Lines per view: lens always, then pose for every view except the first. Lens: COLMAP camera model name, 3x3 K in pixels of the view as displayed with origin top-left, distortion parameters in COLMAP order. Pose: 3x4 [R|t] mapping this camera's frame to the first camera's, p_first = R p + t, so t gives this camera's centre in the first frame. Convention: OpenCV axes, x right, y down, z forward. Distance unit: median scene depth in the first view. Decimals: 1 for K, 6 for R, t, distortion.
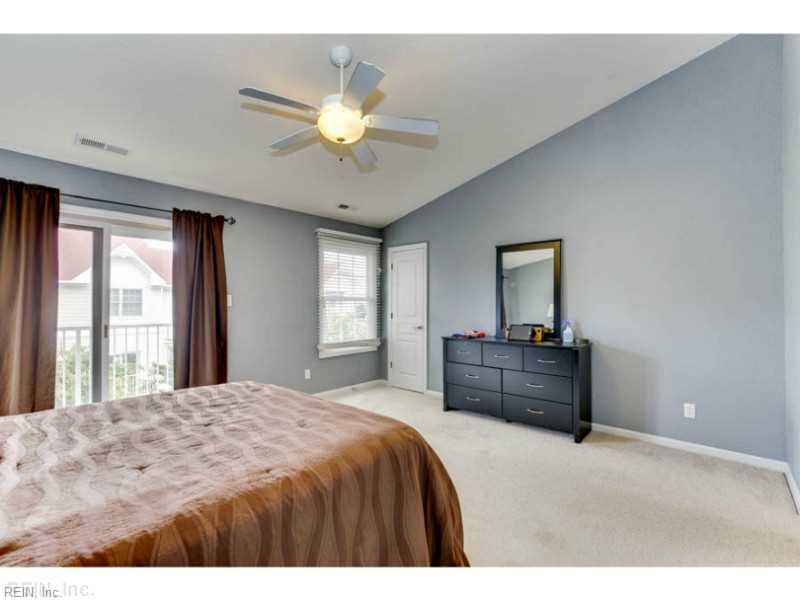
lens RADIAL K [[368.7, 0, 395.1], [0, 368.7, 300.4], [0, 0, 1]] dist [-0.005407, -0.000074]
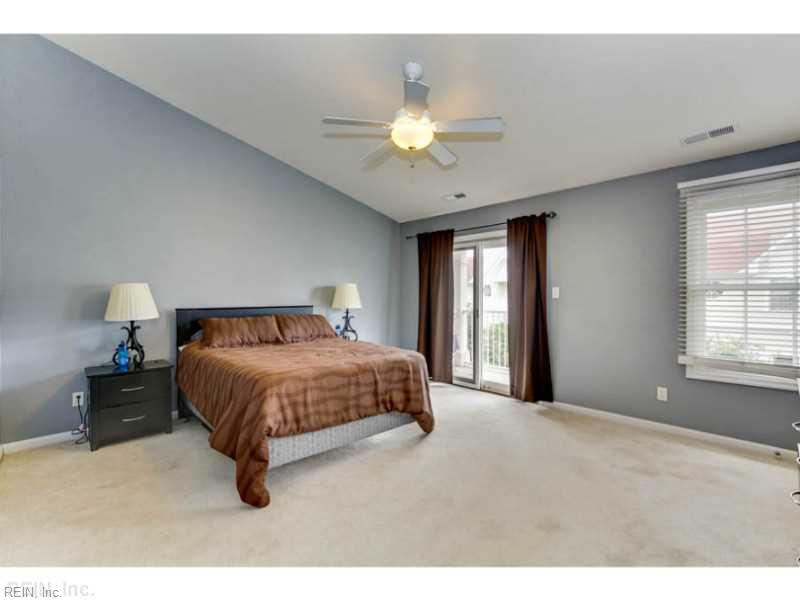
lens RADIAL K [[368.7, 0, 395.1], [0, 368.7, 300.4], [0, 0, 1]] dist [-0.005407, -0.000074]
pose [[-0.082171, 0.007734, -0.996588, 0.690745], [0.003543, 0.999966, 0.007468, 0.014880], [0.996612, -0.002917, -0.082195, 0.724881]]
